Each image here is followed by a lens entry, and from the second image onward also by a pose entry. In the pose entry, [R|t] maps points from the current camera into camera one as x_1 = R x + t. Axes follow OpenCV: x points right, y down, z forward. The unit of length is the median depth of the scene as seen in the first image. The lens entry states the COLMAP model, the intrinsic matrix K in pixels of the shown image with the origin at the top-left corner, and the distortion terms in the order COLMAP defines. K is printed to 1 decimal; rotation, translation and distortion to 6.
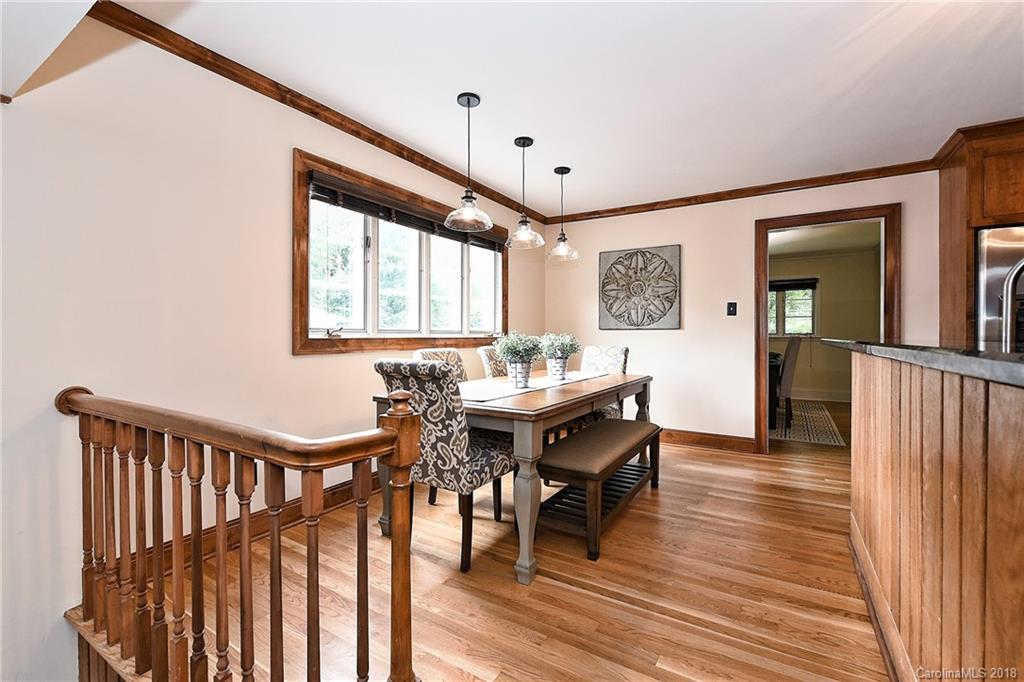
lens RADIAL K [[448.0, 0, 513.3], [0, 448.0, 335.8], [0, 0, 1]] dist [0.001668, 0.000128]
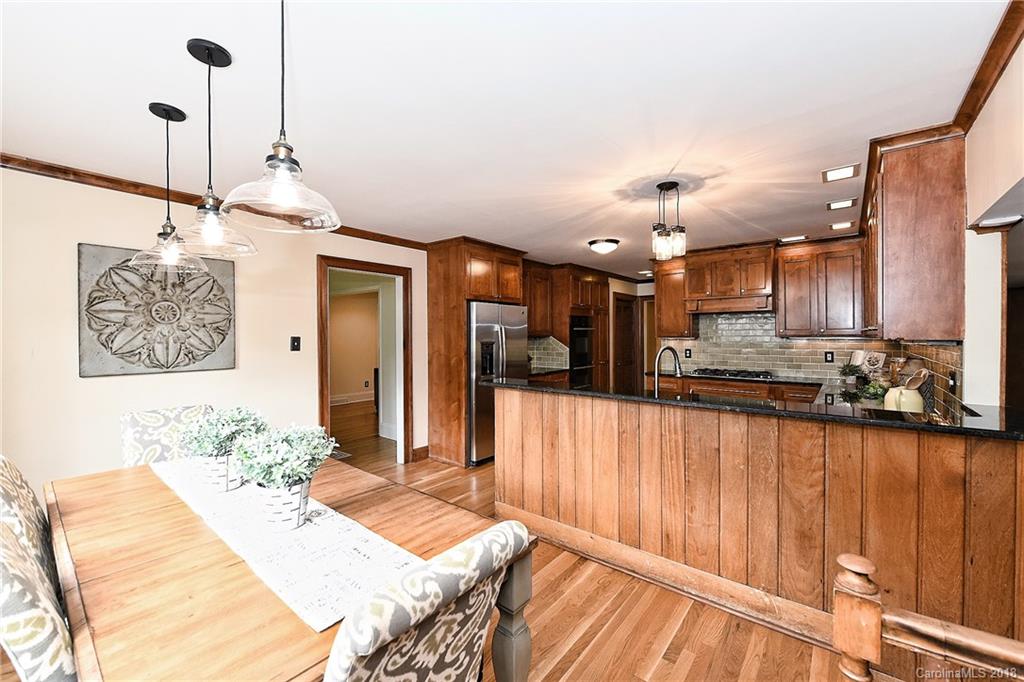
lens RADIAL K [[407.9, 0, 515.8], [0, 407.9, 341.8], [0, 0, 1]] dist [-0.001956, -0.000046]
pose [[0.130814, -0.019217, 0.991221, -0.297228], [0.003611, 0.999815, 0.018907, -0.079682], [-0.991400, 0.001106, 0.130859, 0.444388]]
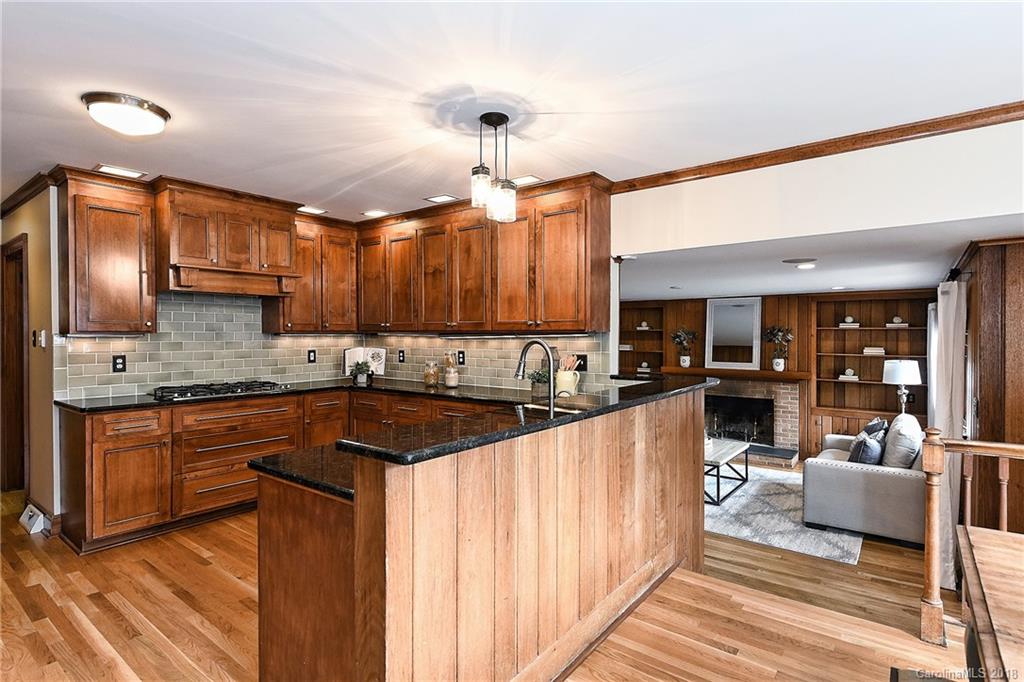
lens RADIAL K [[515.6, 0, 516.6], [0, 515.6, 339.2], [0, 0, 1]] dist [0.000619, -0.000456]
pose [[-0.994374, -0.001411, 0.105915, 0.320036], [-0.000439, 0.999958, 0.009207, -0.065339], [-0.105924, 0.009108, -0.994333, 0.900609]]
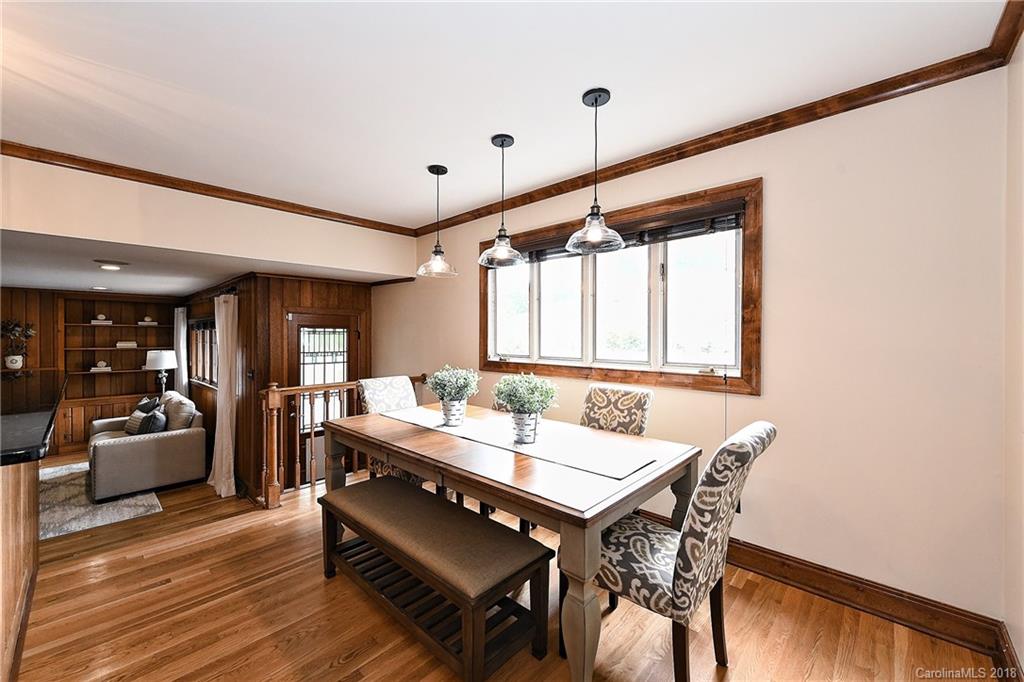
lens RADIAL K [[403.6, 0, 512.8], [0, 403.6, 338.4], [0, 0, 1]] dist [-0.001257, -0.000416]
pose [[-0.203757, 0.006618, -0.978999, 0.568219], [-0.003797, 0.999964, 0.007550, -0.052582], [0.979014, 0.005255, -0.203724, 0.882856]]
